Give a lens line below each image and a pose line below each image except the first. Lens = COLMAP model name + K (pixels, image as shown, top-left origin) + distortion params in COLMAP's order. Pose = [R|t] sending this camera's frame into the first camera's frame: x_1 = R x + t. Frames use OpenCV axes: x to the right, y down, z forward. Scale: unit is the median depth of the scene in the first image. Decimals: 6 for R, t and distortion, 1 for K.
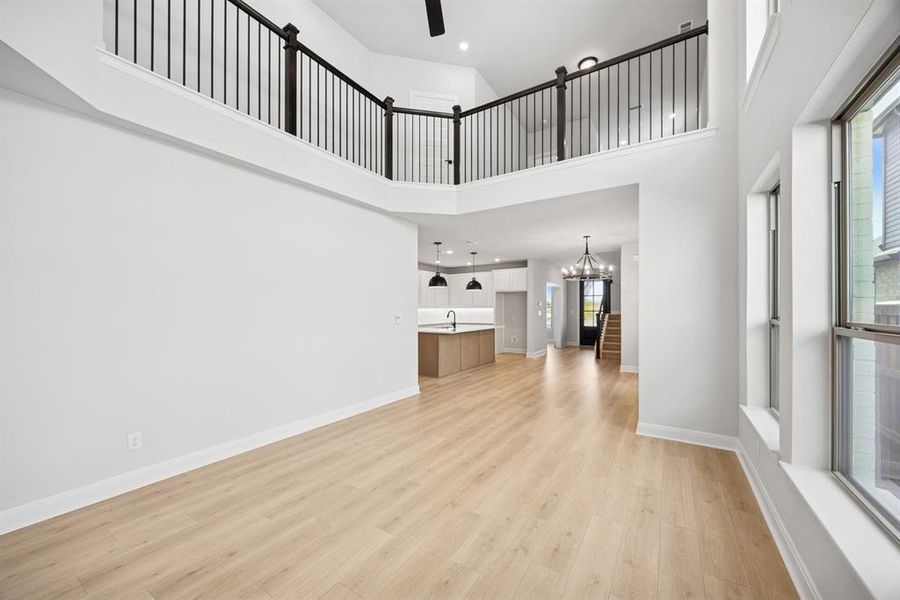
lens RADIAL K [[345.0, 0, 452.7], [0, 345.0, 305.4], [0, 0, 1]] dist [-0.002210, -0.000110]
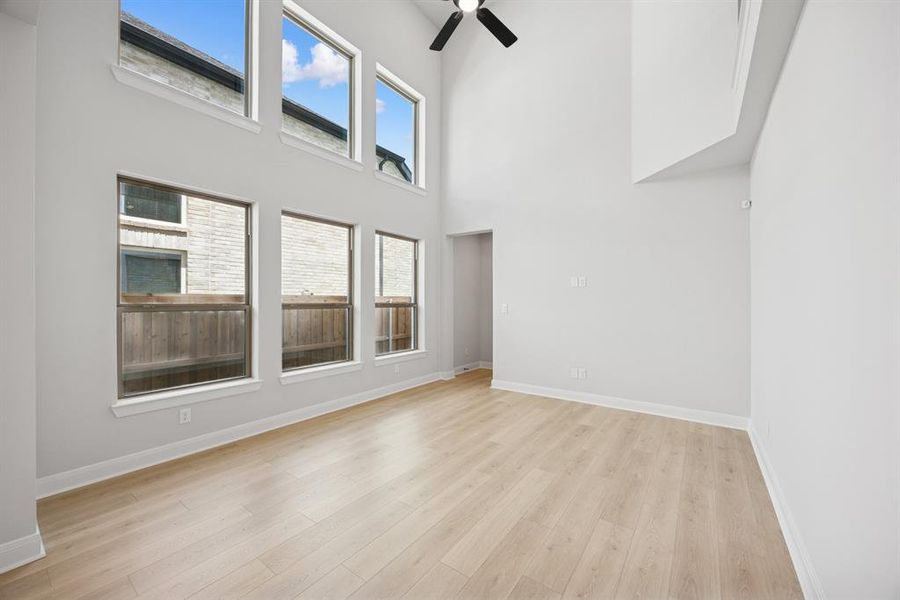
lens RADIAL K [[351.2, 0, 452.5], [0, 351.2, 295.0], [0, 0, 1]] dist [0.000487, 0.000045]
pose [[-0.997908, 0.004854, 0.064473, -0.030350], [0.003323, 0.999710, -0.023837, 0.011330], [-0.064570, -0.023573, -0.997635, 0.676135]]
